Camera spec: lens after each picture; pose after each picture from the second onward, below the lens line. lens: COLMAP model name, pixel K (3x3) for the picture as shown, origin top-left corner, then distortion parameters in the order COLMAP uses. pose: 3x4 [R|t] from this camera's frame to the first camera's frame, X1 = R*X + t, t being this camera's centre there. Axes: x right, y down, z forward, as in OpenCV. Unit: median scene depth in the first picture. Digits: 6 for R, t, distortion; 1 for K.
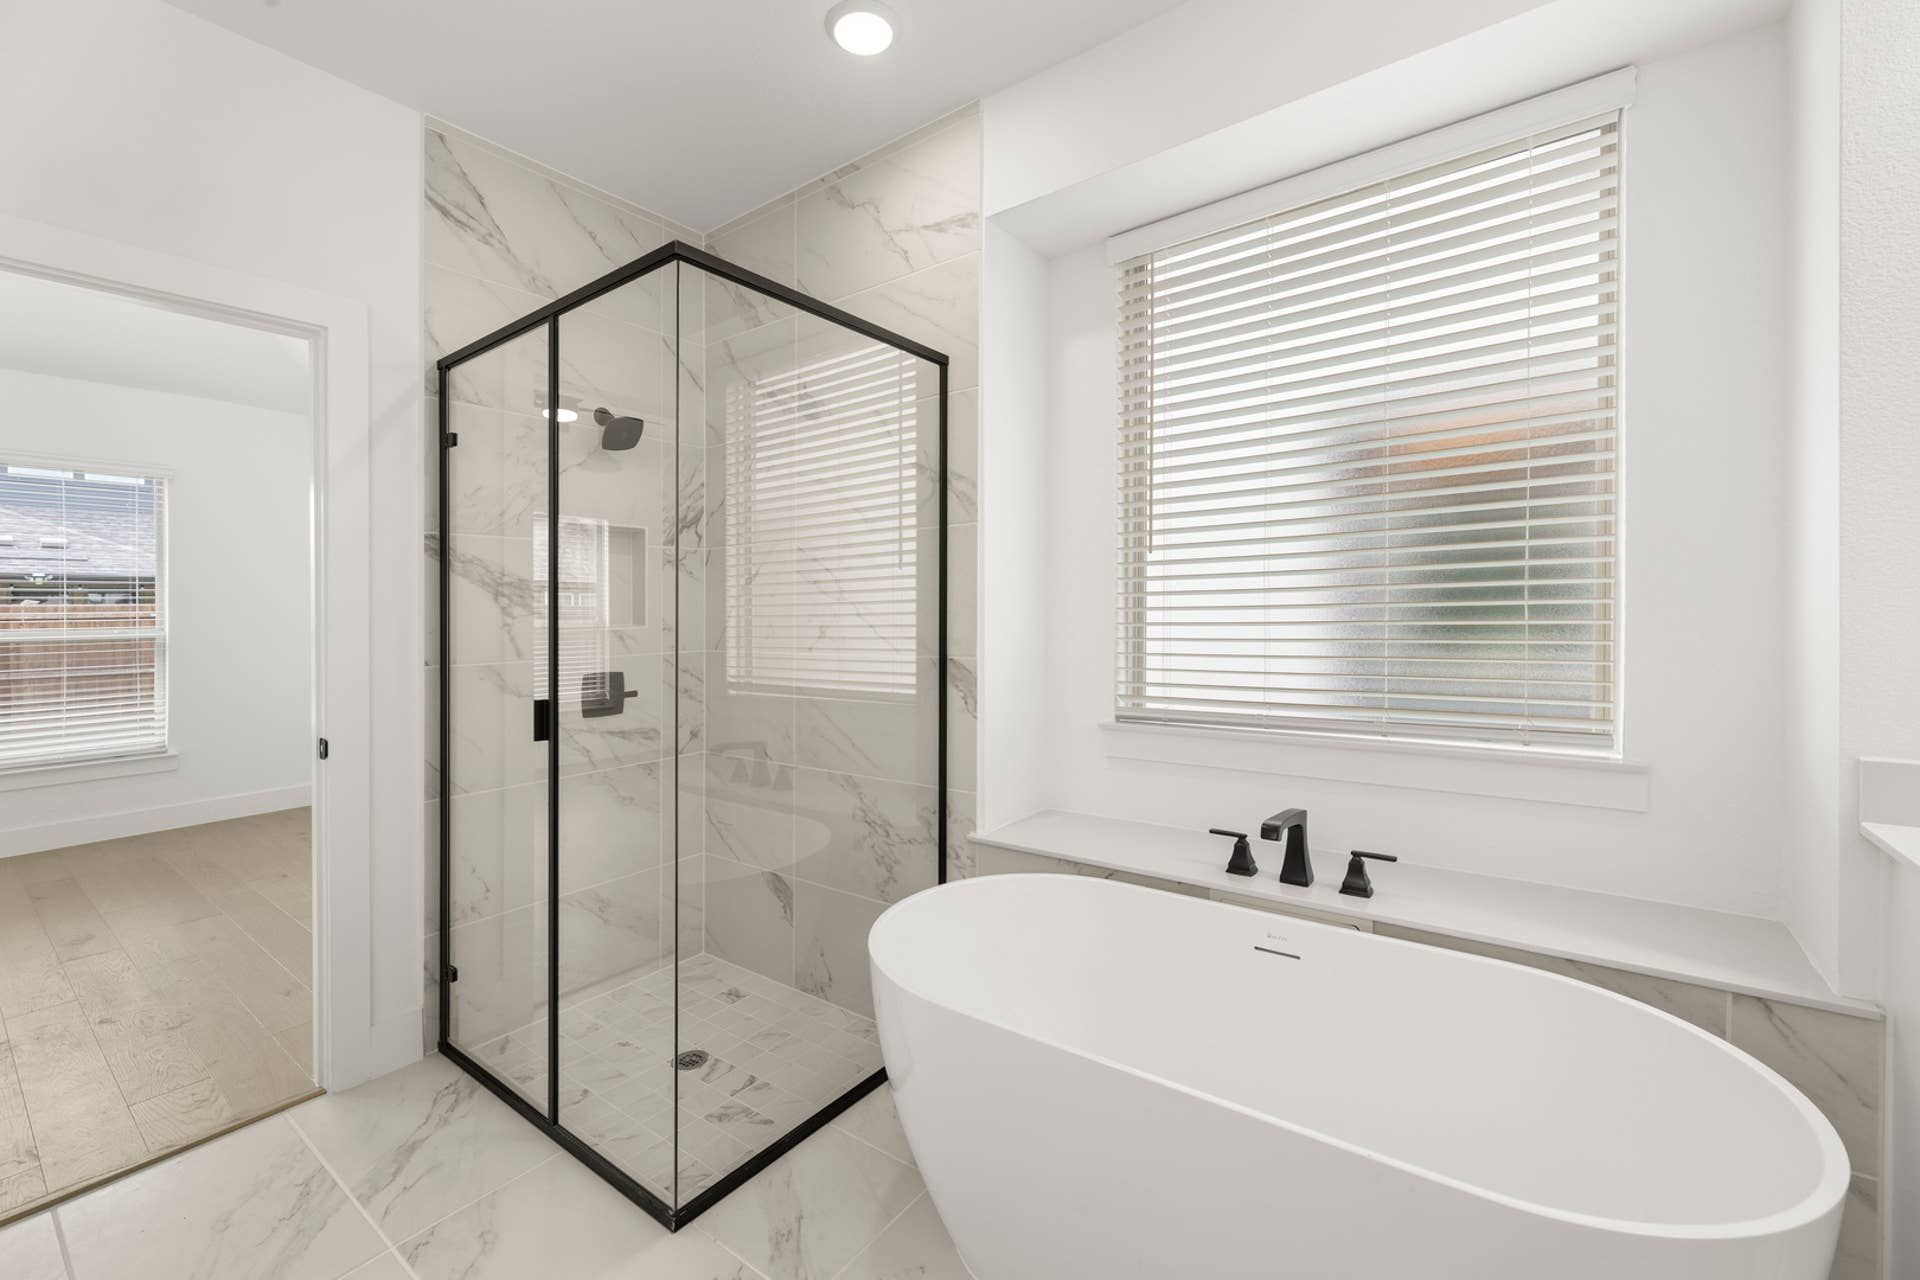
lens RADIAL K [[792.7, 0, 955.6], [0, 792.7, 627.1], [0, 0, 1]] dist [0.008110, -0.000217]
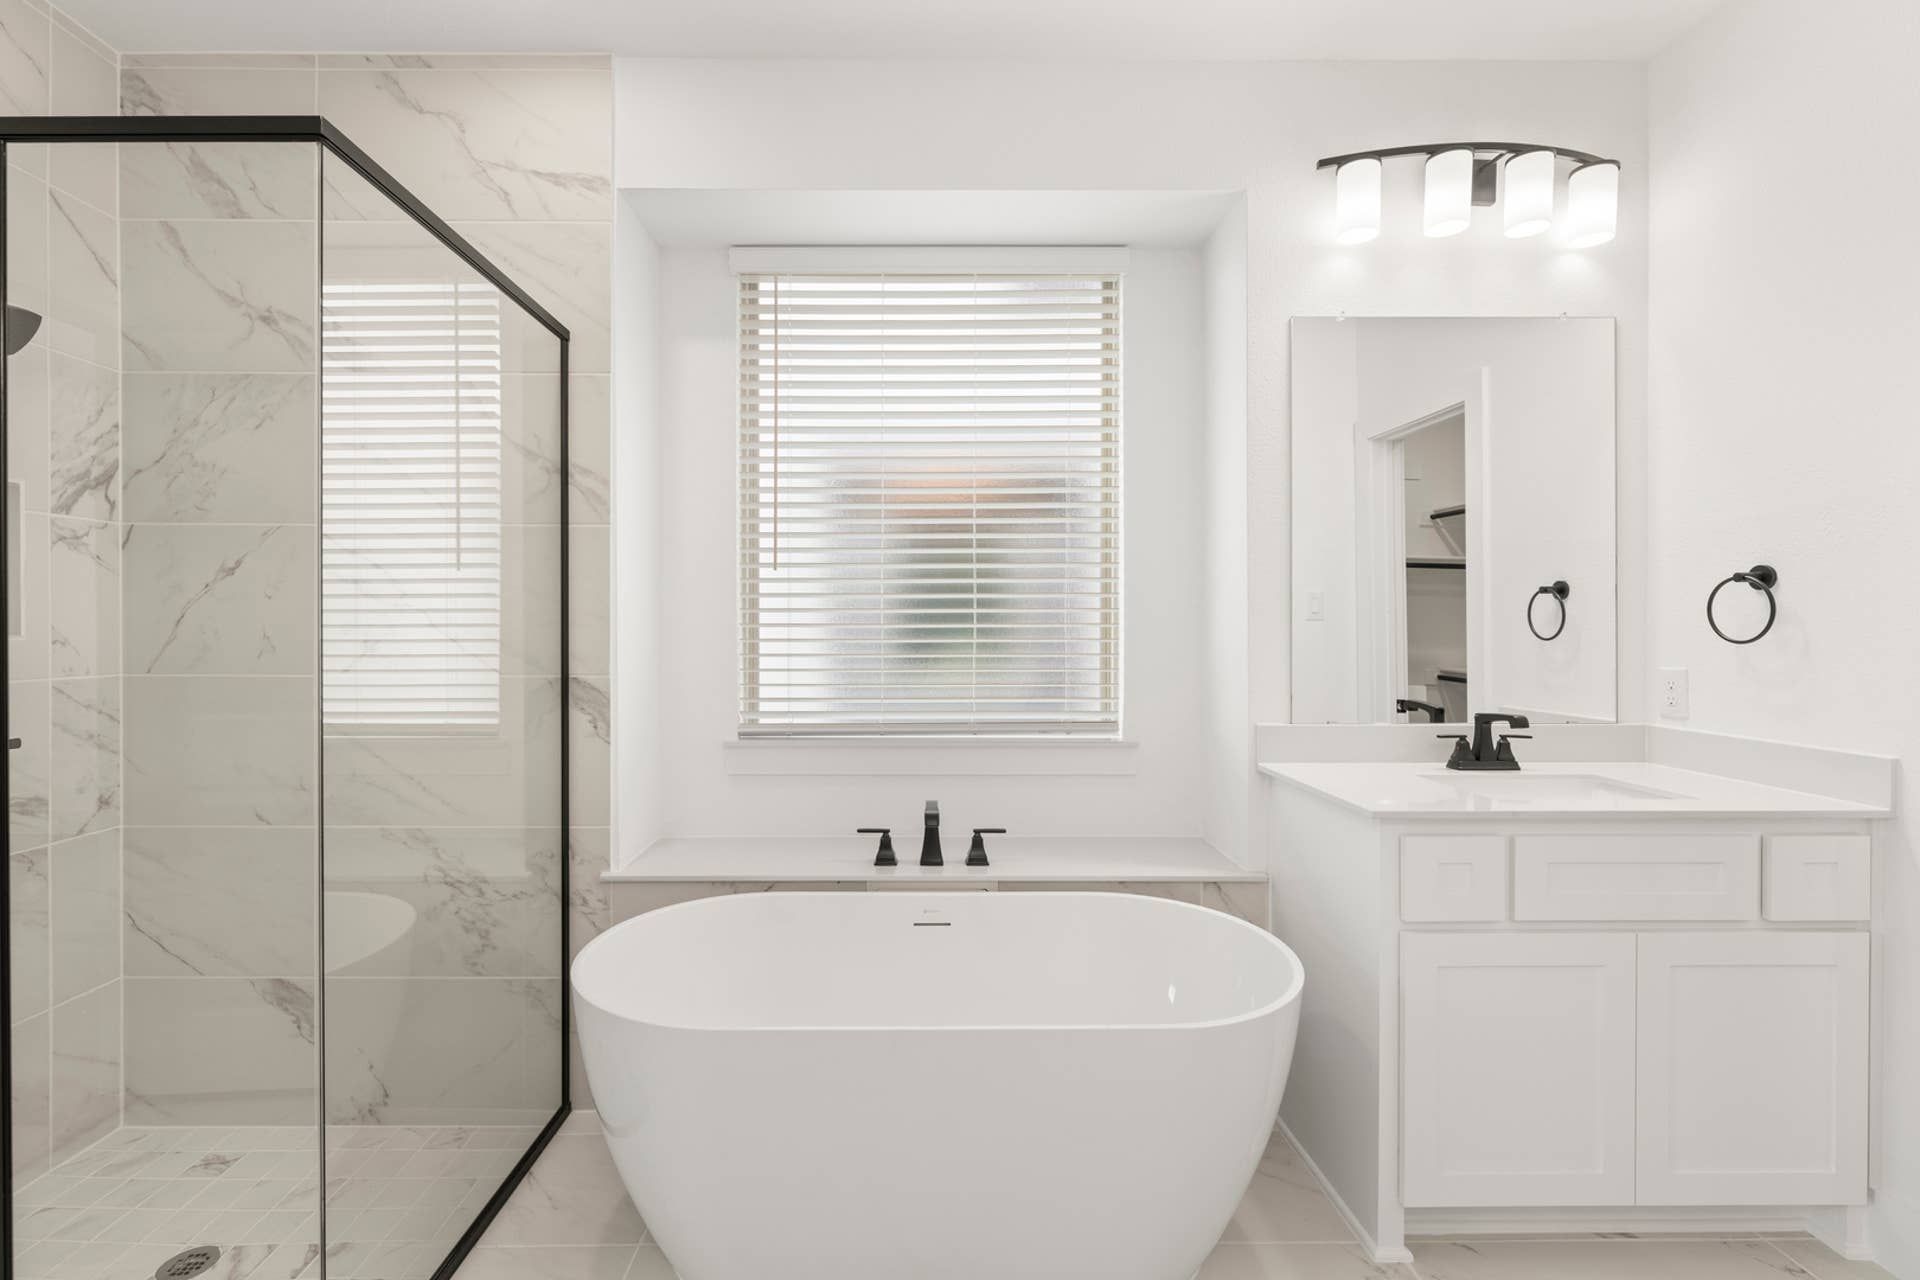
lens RADIAL K [[832.7, 0, 956.9], [0, 832.7, 644.8], [0, 0, 1]] dist [0.004273, -0.000197]
pose [[0.790550, 0.004489, 0.612381, -0.235395], [-0.003562, 0.999990, -0.002733, 0.004426], [-0.612387, -0.000021, 0.790558, 0.014136]]
